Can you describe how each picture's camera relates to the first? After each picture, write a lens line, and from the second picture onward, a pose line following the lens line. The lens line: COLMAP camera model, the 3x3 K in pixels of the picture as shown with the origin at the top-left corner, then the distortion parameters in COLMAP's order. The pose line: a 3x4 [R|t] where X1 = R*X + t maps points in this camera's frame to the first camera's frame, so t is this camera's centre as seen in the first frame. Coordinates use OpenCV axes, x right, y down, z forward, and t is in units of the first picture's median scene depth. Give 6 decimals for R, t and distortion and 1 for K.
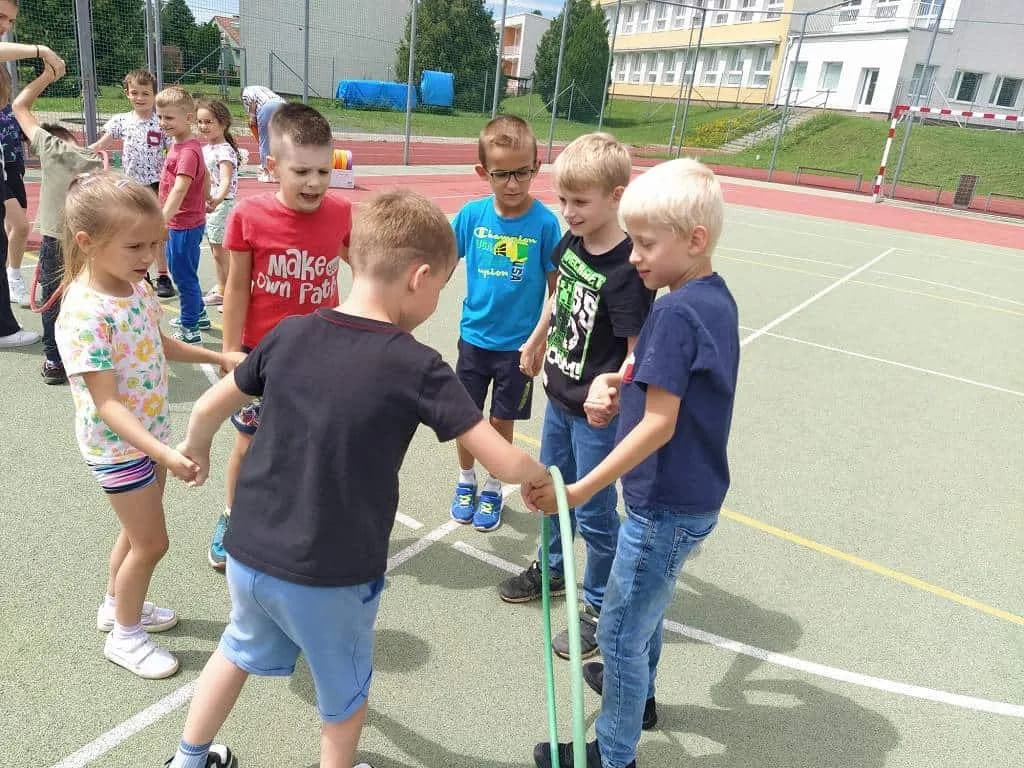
lens RADIAL K [[783.6, 0, 505.7], [0, 783.6, 414.5], [0, 0, 1]] dist [0.050198, -0.062455]
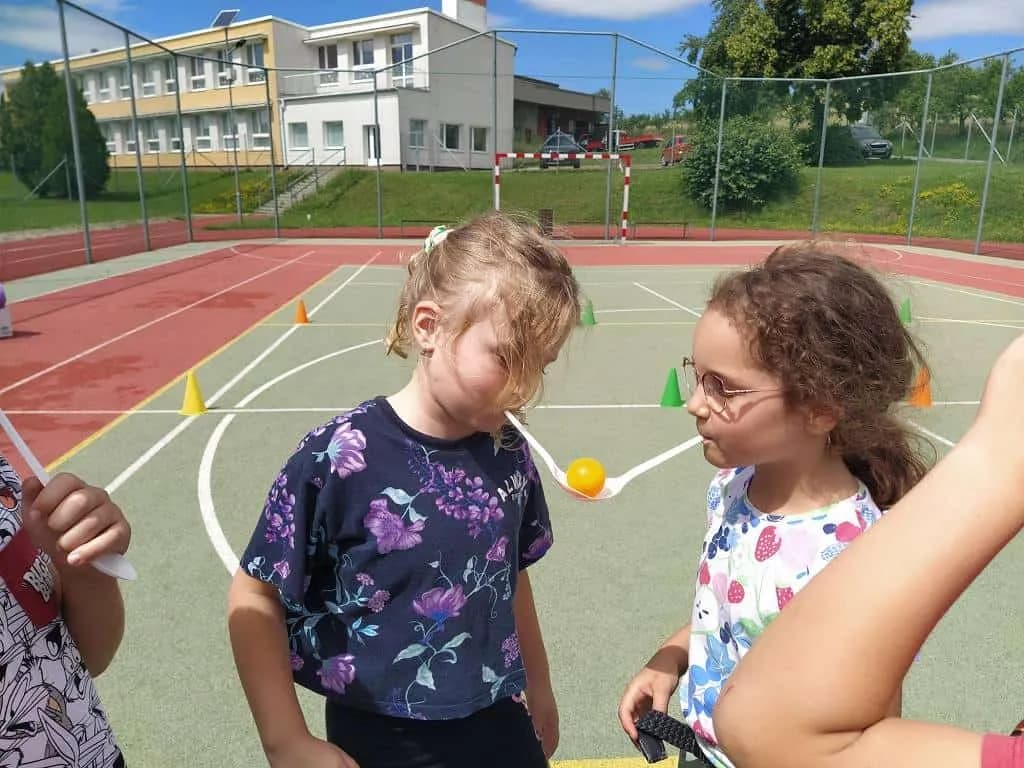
lens RADIAL K [[757.0, 0, 514.0], [0, 757.0, 391.8], [0, 0, 1]] dist [0.076548, -0.102450]
pose [[0.792536, -0.248483, 0.556904, -0.055005], [0.295463, 0.955337, 0.005781, -0.044559], [-0.533468, 0.159964, 0.830556, 0.102862]]
